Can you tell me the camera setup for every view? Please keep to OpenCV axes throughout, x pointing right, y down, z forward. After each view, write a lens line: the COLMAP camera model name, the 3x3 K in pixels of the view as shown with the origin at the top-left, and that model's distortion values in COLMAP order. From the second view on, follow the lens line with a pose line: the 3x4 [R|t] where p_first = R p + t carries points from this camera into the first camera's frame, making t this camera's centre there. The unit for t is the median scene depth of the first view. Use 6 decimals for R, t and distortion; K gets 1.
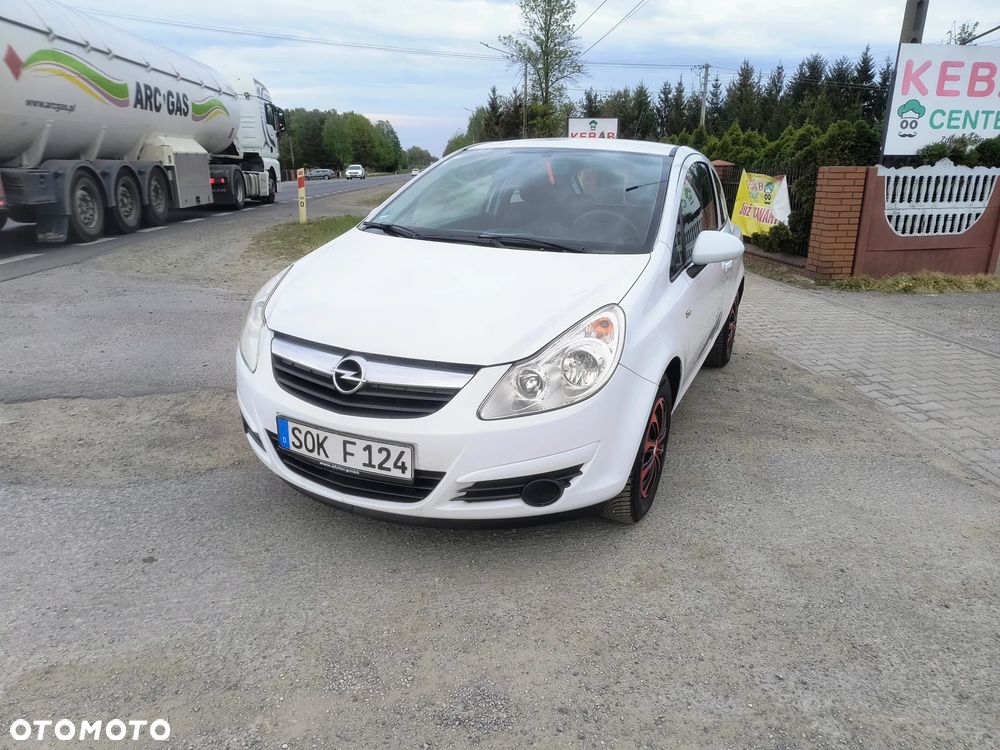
lens RADIAL K [[683.8, 0, 498.6], [0, 683.8, 370.8], [0, 0, 1]] dist [0.020924, -0.017256]
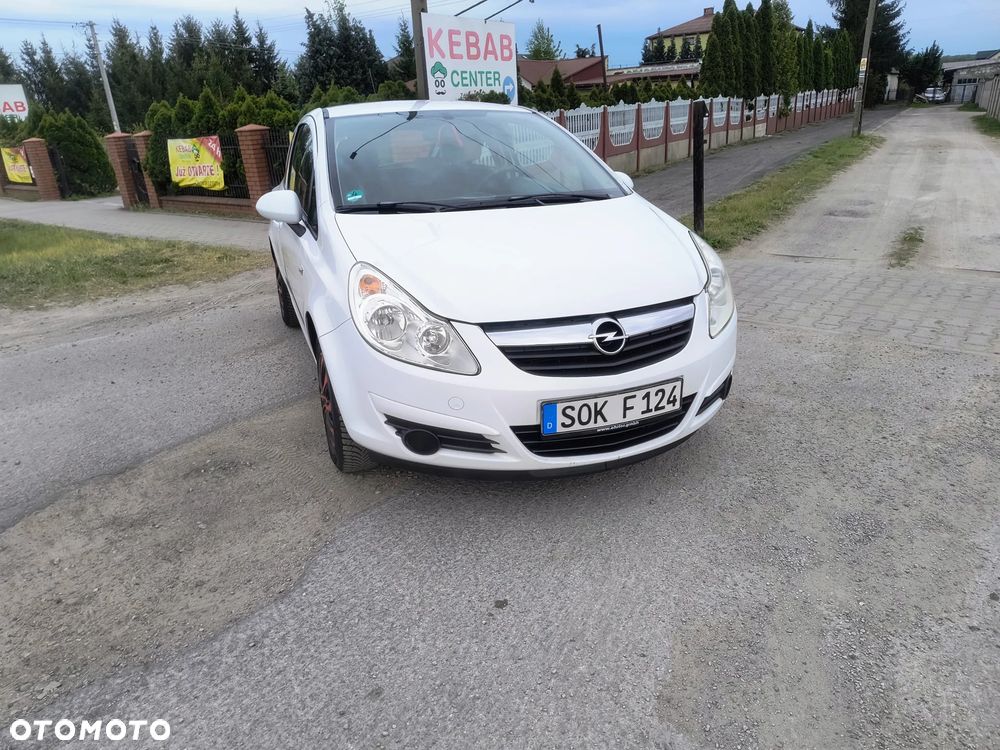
lens RADIAL K [[683.8, 0, 486.8], [0, 683.8, 373.6], [0, 0, 1]] dist [0.020924, -0.017256]
pose [[0.705821, -0.296317, 0.643439, -0.681090], [0.263964, 0.952911, 0.149279, -0.094546], [-0.657373, 0.064480, 0.750801, 0.234956]]
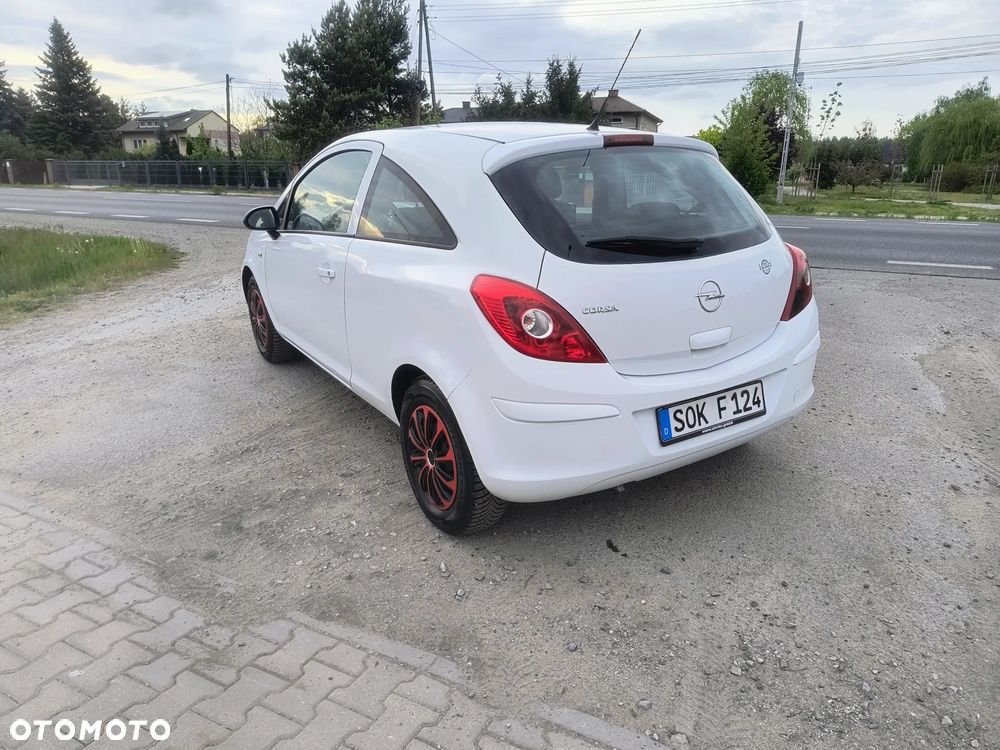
lens RADIAL K [[683.8, 0, 501.5], [0, 683.8, 357.8], [0, 0, 1]] dist [0.020924, -0.017256]
pose [[-0.544691, 0.221738, -0.808791, 1.080116], [-0.245191, 0.880166, 0.406434, -0.539621], [0.801993, 0.419690, -0.425051, 1.858384]]
